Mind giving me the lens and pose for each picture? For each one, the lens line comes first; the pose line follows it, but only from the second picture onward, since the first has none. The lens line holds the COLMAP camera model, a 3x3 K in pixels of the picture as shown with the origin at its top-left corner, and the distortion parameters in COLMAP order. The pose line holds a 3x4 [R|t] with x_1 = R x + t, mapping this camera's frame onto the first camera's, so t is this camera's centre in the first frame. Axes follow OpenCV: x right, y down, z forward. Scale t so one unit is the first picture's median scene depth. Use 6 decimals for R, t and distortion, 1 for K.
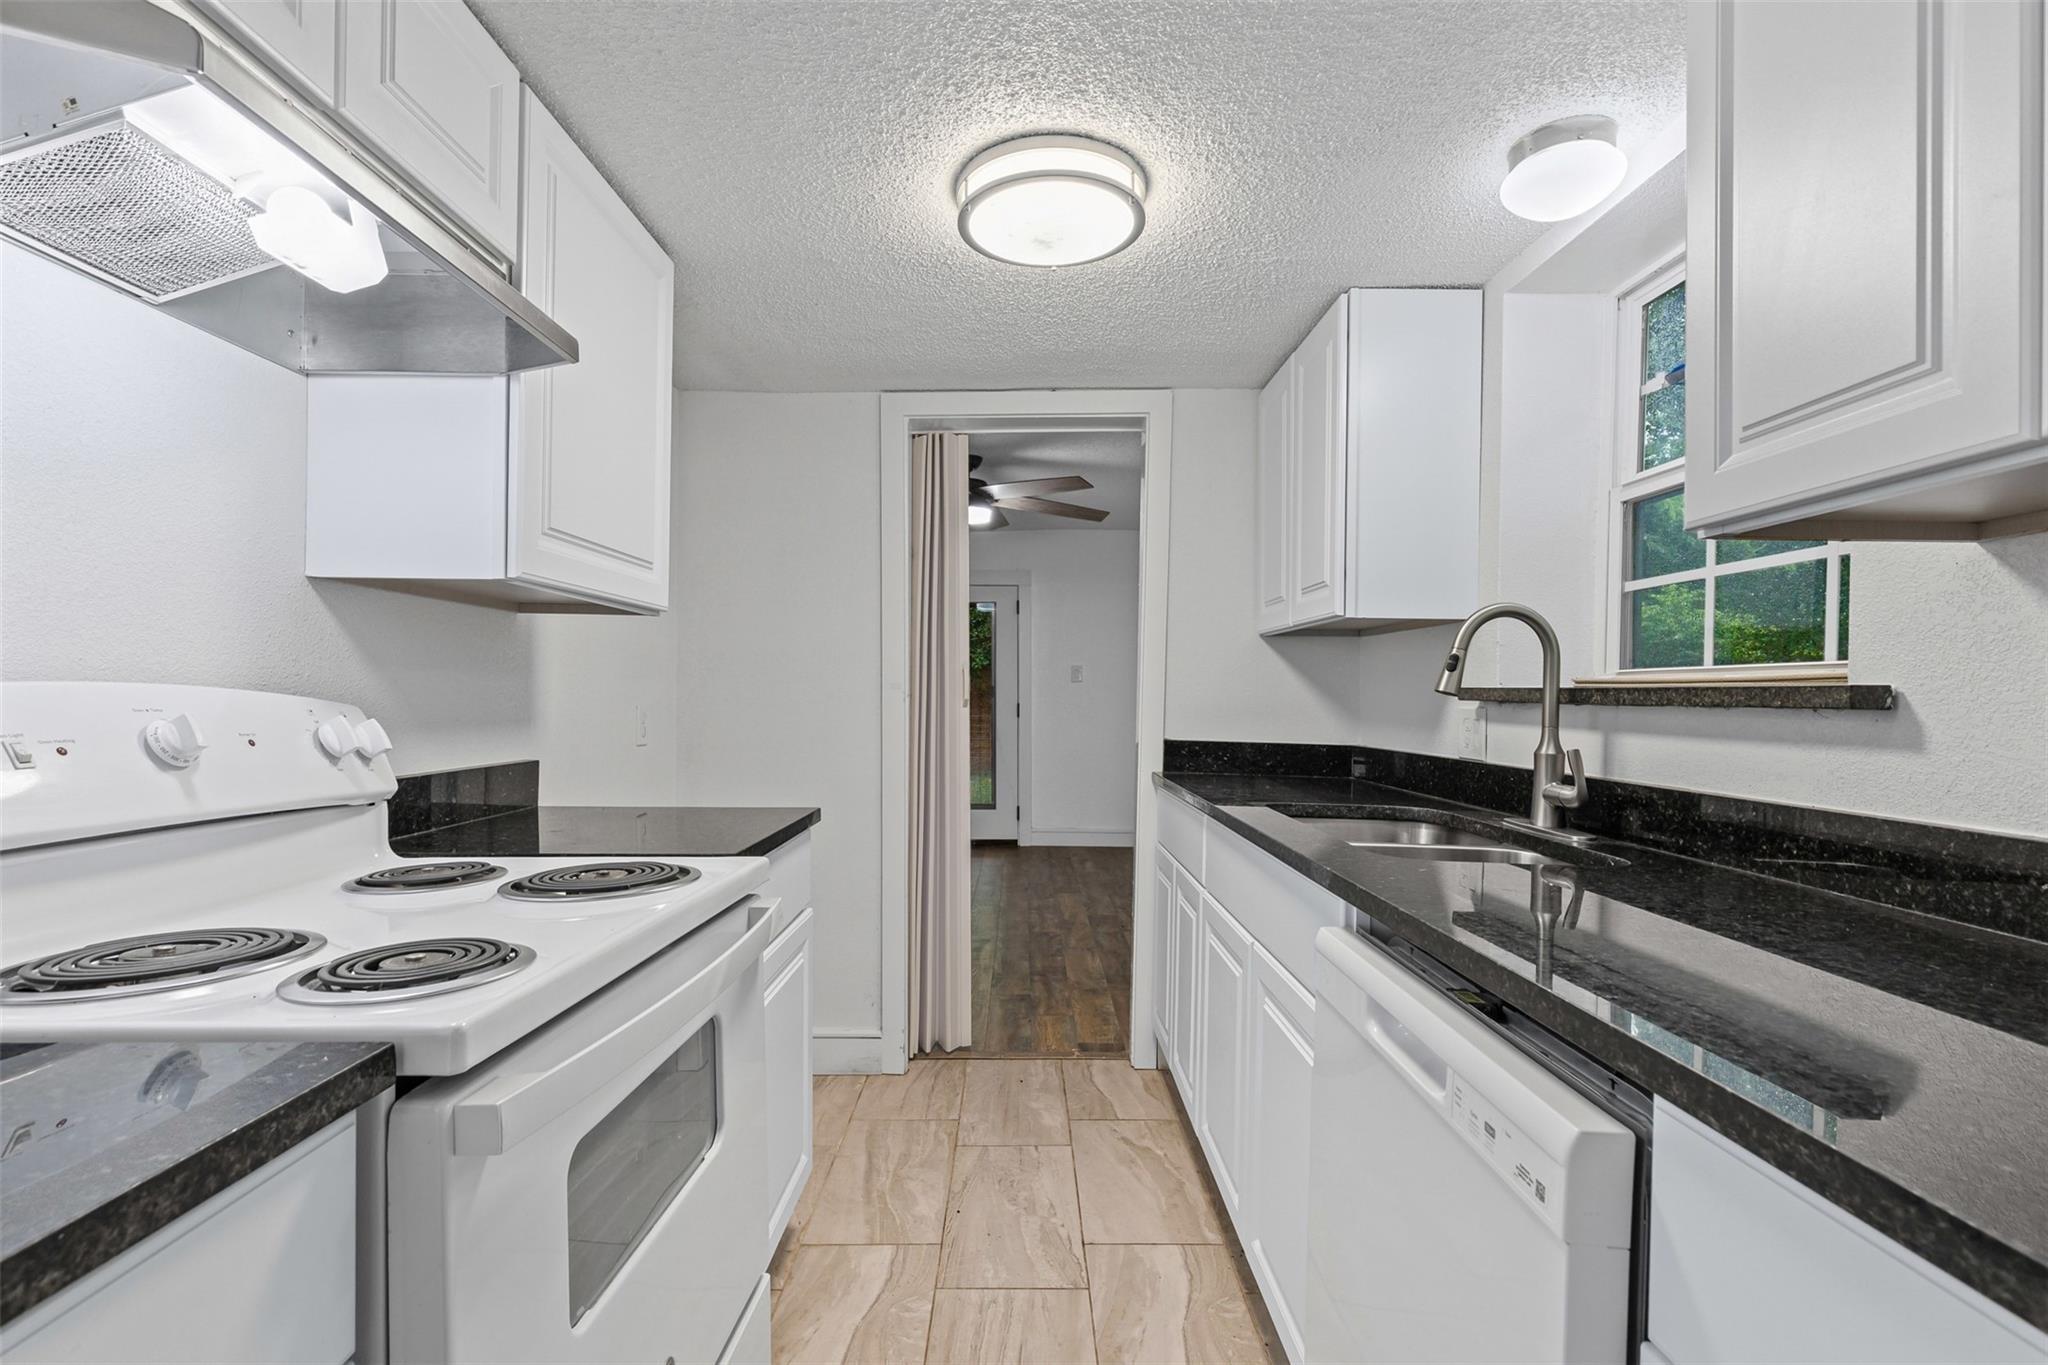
lens RADIAL K [[940.7, 0, 1030.4], [0, 940.7, 696.1], [0, 0, 1]] dist [0.000952, -0.000376]
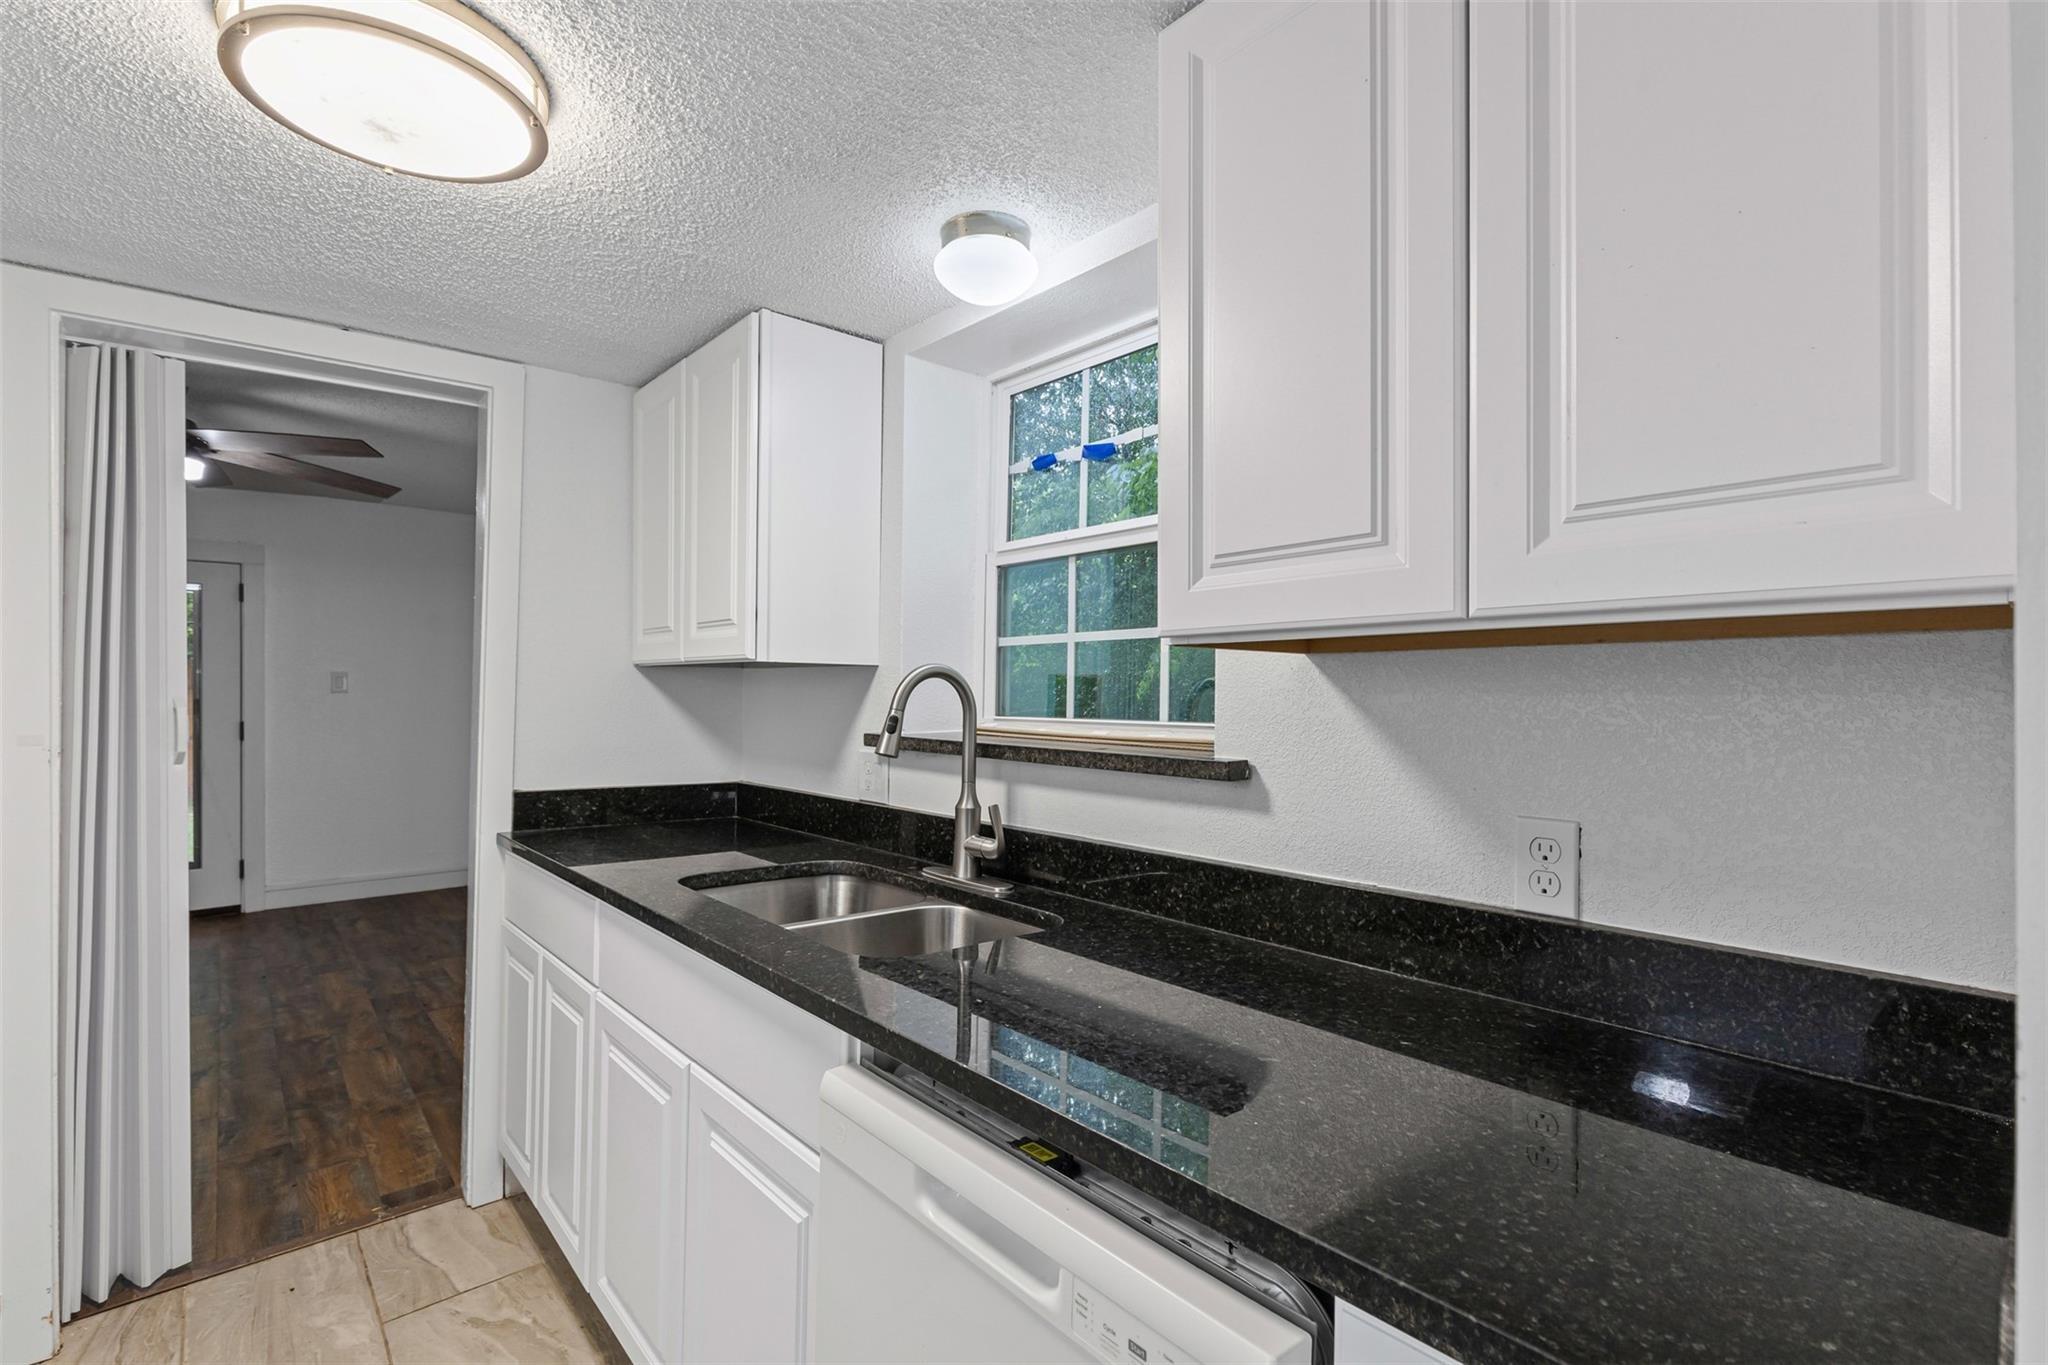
lens RADIAL K [[912.2, 0, 1035.6], [0, 912.2, 688.0], [0, 0, 1]] dist [-0.003248, -0.000121]
pose [[0.751782, -0.000126, 0.659412, -0.044447], [0.001787, 0.999997, -0.001846, -0.048054], [-0.659409, 0.002567, 0.751780, 0.124723]]
